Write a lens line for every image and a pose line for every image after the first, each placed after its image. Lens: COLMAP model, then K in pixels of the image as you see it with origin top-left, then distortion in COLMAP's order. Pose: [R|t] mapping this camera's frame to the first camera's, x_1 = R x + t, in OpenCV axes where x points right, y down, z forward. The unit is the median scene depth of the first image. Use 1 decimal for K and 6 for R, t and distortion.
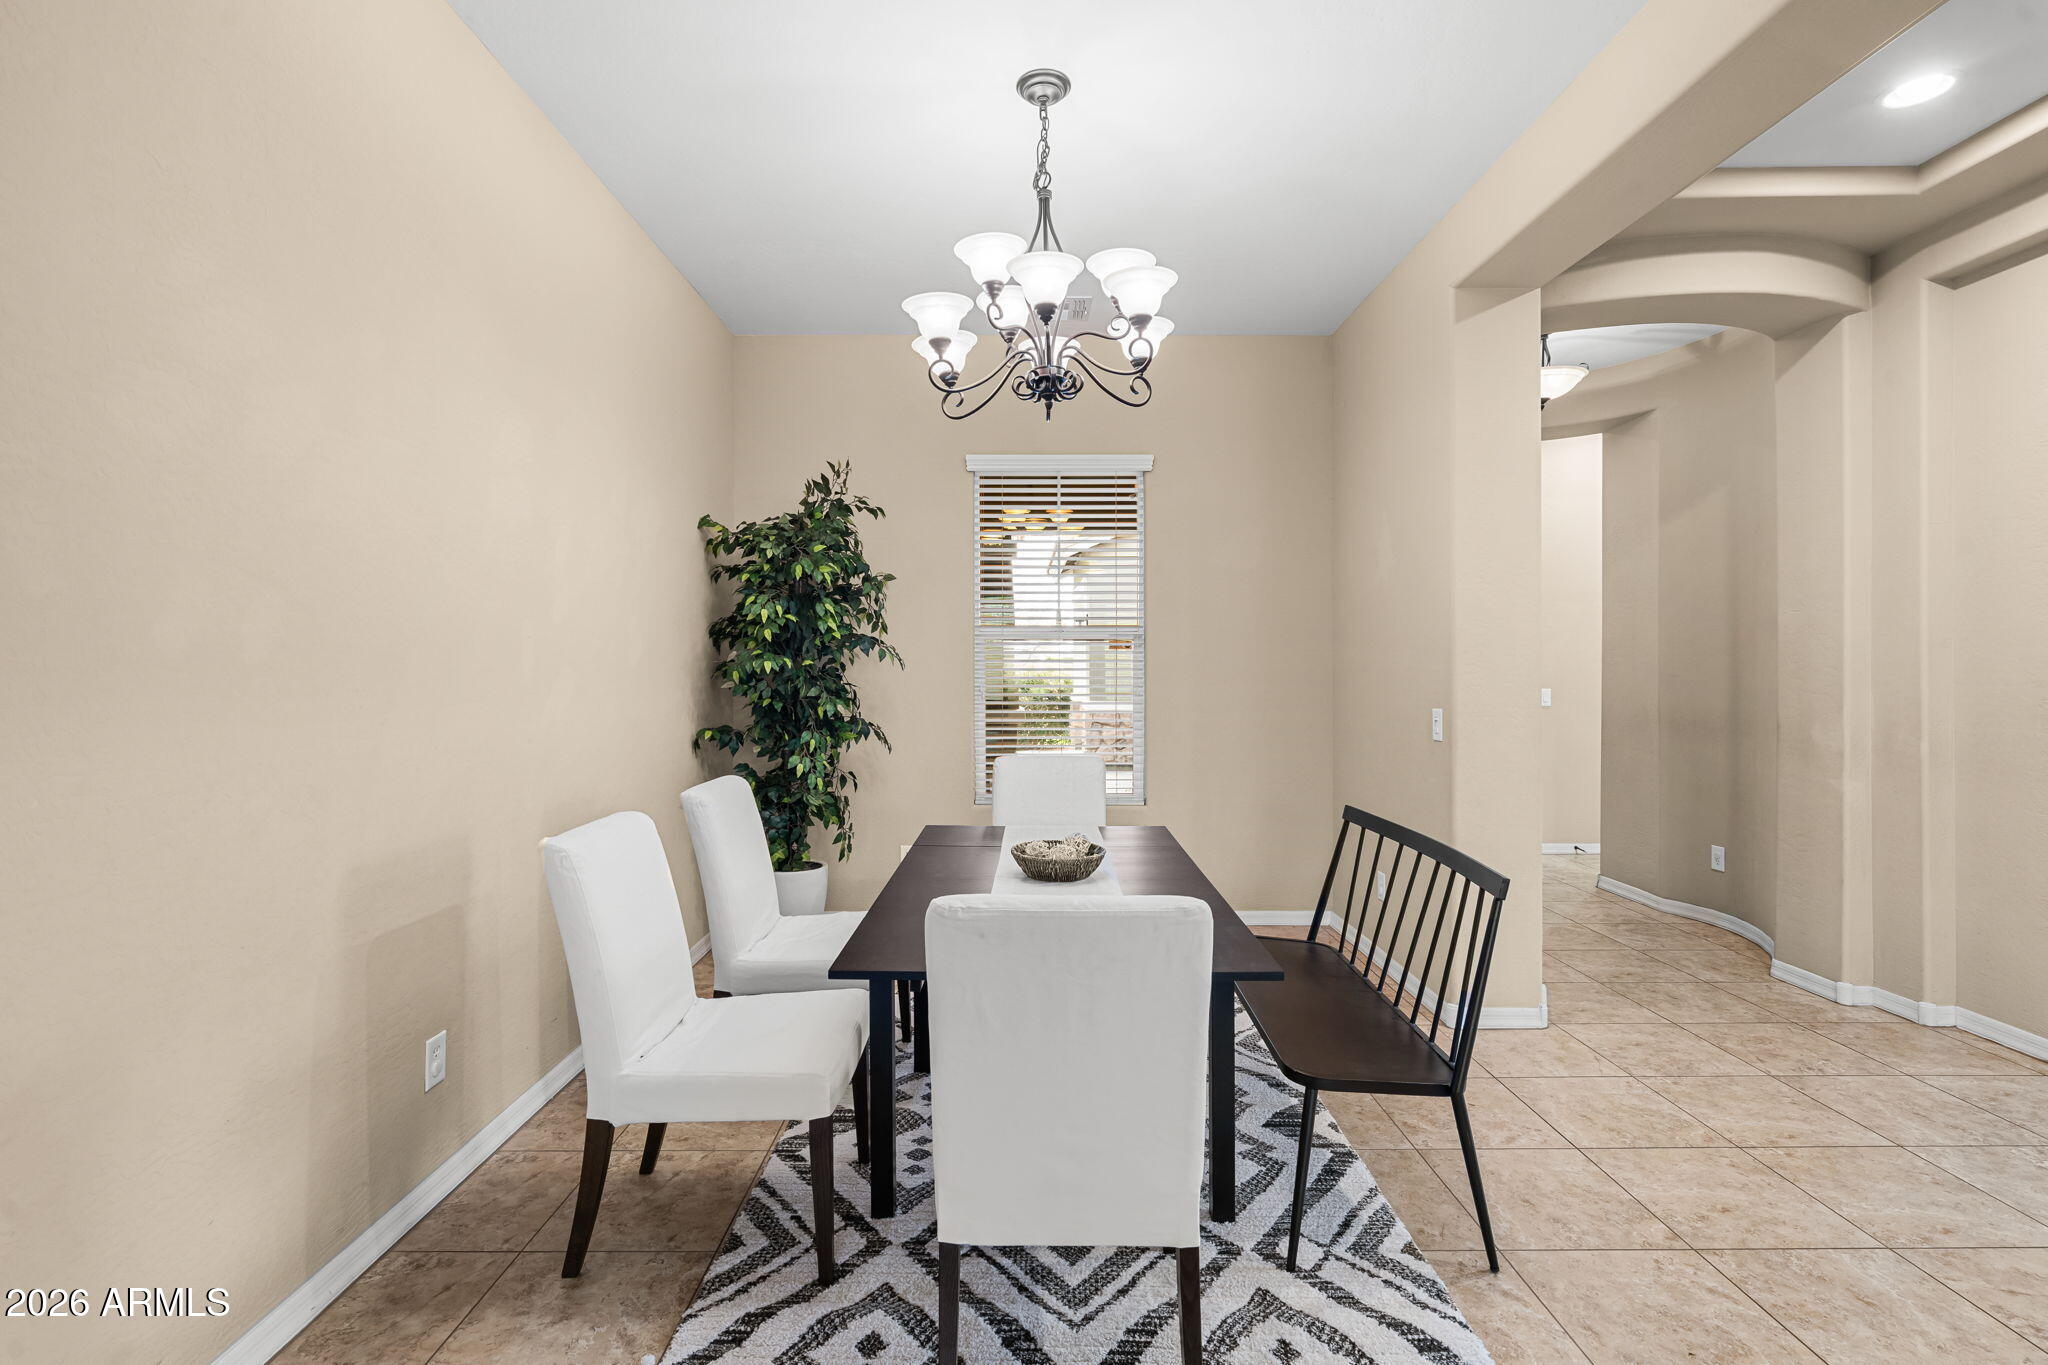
lens RADIAL K [[929.0, 0, 1019.2], [0, 929.0, 677.4], [0, 0, 1]] dist [-0.005359, 0.001504]
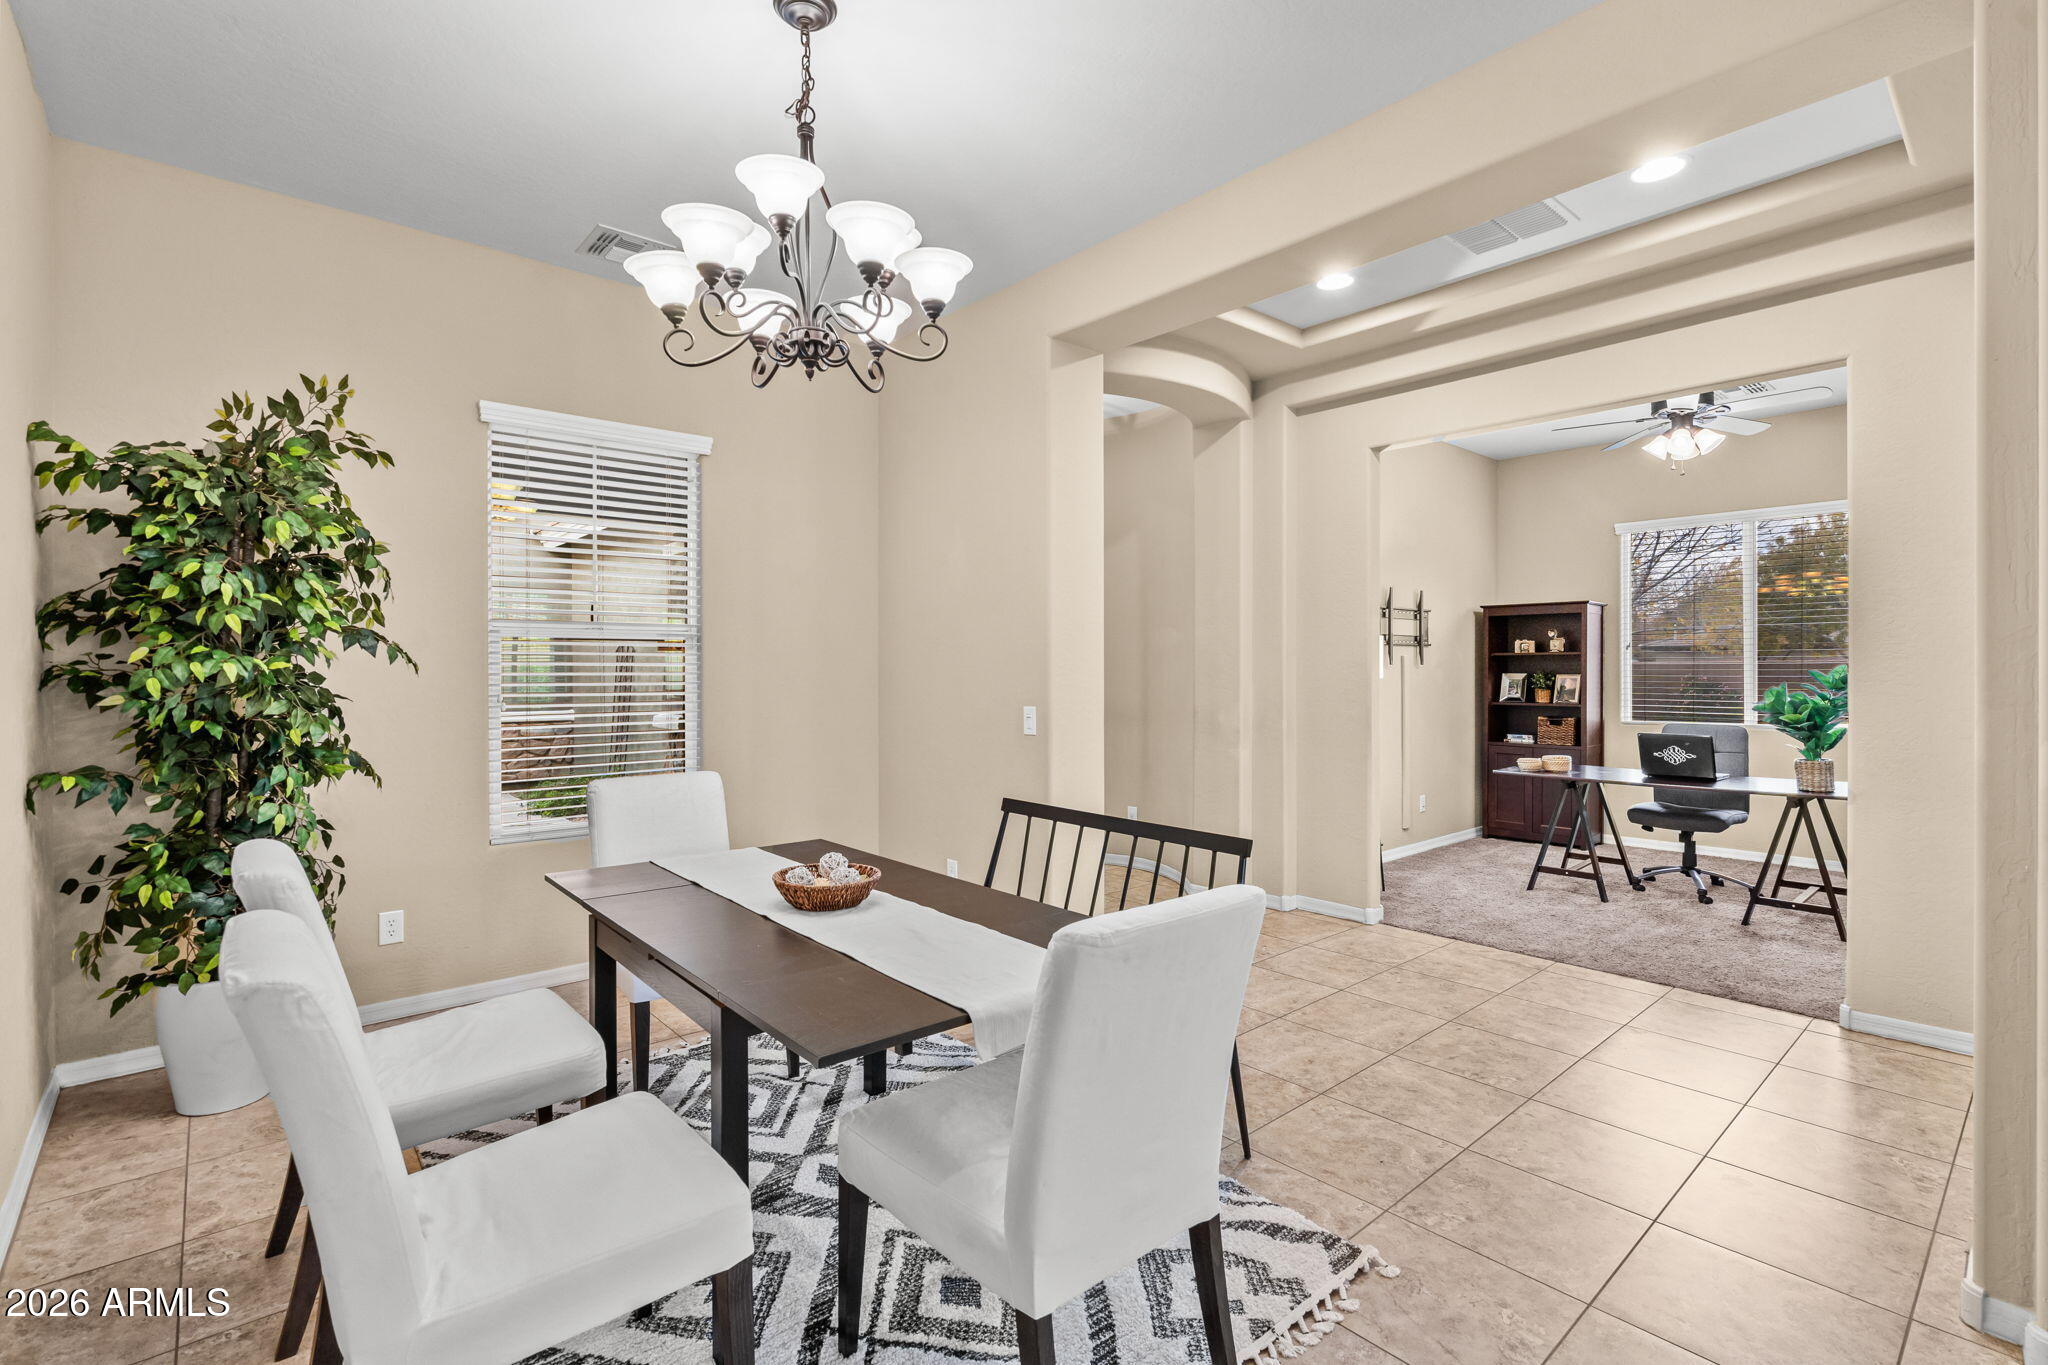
lens RADIAL K [[926.3, 0, 1017.2], [0, 926.3, 685.8], [0, 0, 1]] dist [-0.004822, 0.000352]
pose [[0.758214, -0.013680, 0.651862, -0.278013], [0.010534, 0.999906, 0.008731, -0.001156], [-0.651921, 0.000247, 0.758287, 0.143554]]
